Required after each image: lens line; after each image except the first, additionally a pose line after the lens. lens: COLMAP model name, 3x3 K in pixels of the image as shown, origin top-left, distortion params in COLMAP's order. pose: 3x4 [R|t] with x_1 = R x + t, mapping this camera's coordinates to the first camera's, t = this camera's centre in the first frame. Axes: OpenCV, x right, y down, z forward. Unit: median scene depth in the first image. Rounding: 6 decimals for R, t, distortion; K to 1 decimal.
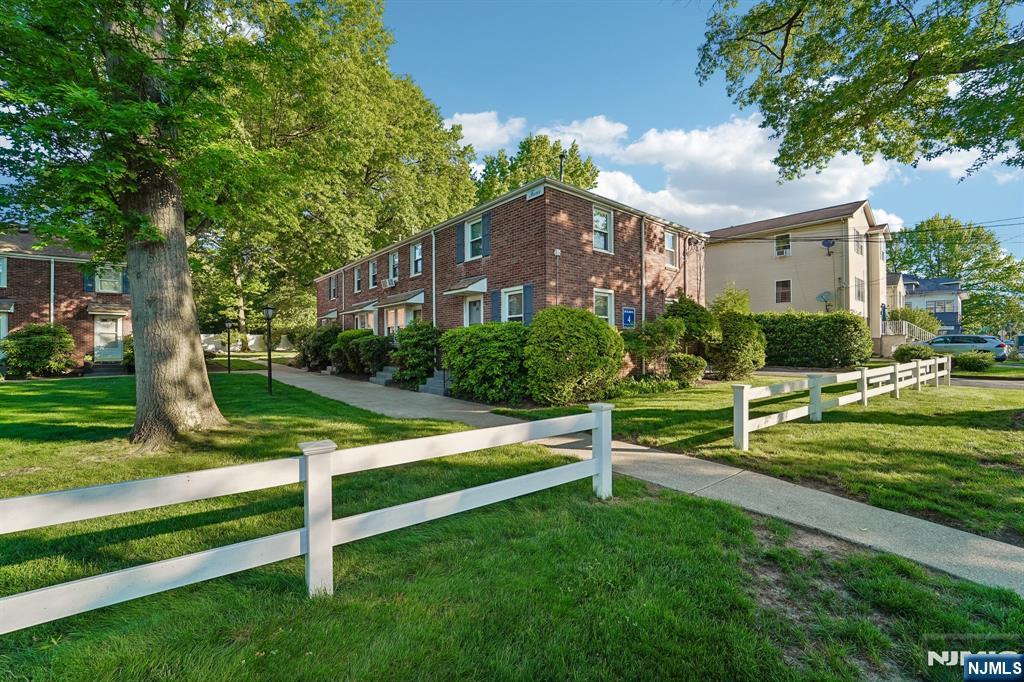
lens RADIAL K [[422.4, 0, 510.1], [0, 422.4, 342.6], [0, 0, 1]] dist [-0.023104, 0.001179]
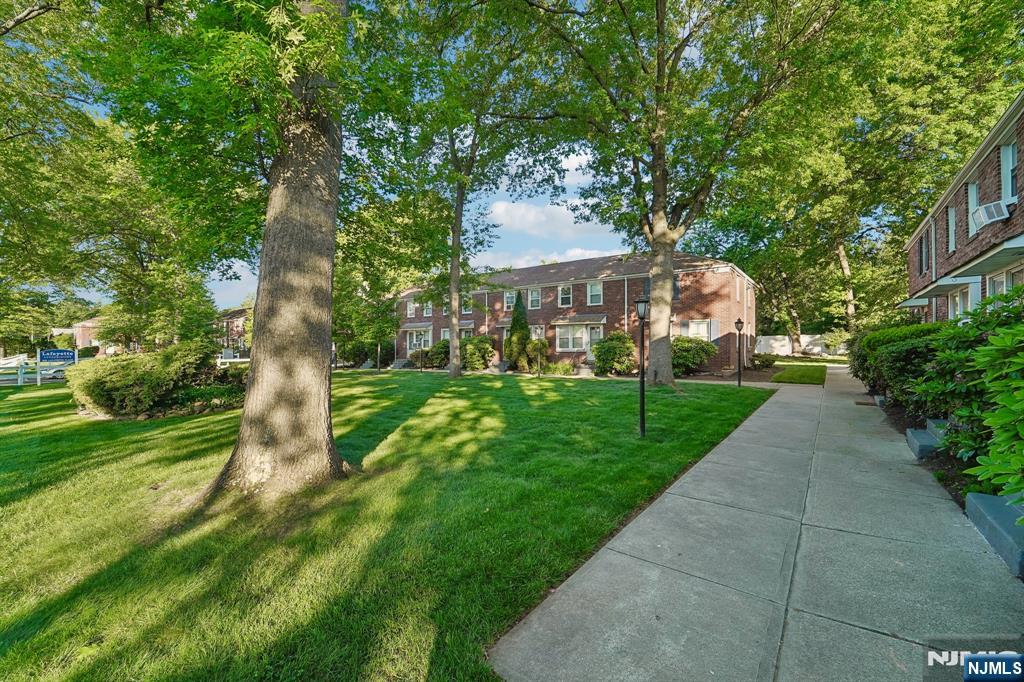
lens RADIAL K [[422.4, 0, 511.1], [0, 422.4, 342.3], [0, 0, 1]] dist [-0.023104, 0.001179]
pose [[0.224879, -0.006105, -0.974368, 0.004208], [0.006390, 0.999968, -0.004791, -0.007489], [0.974366, -0.005149, 0.224911, 0.275880]]
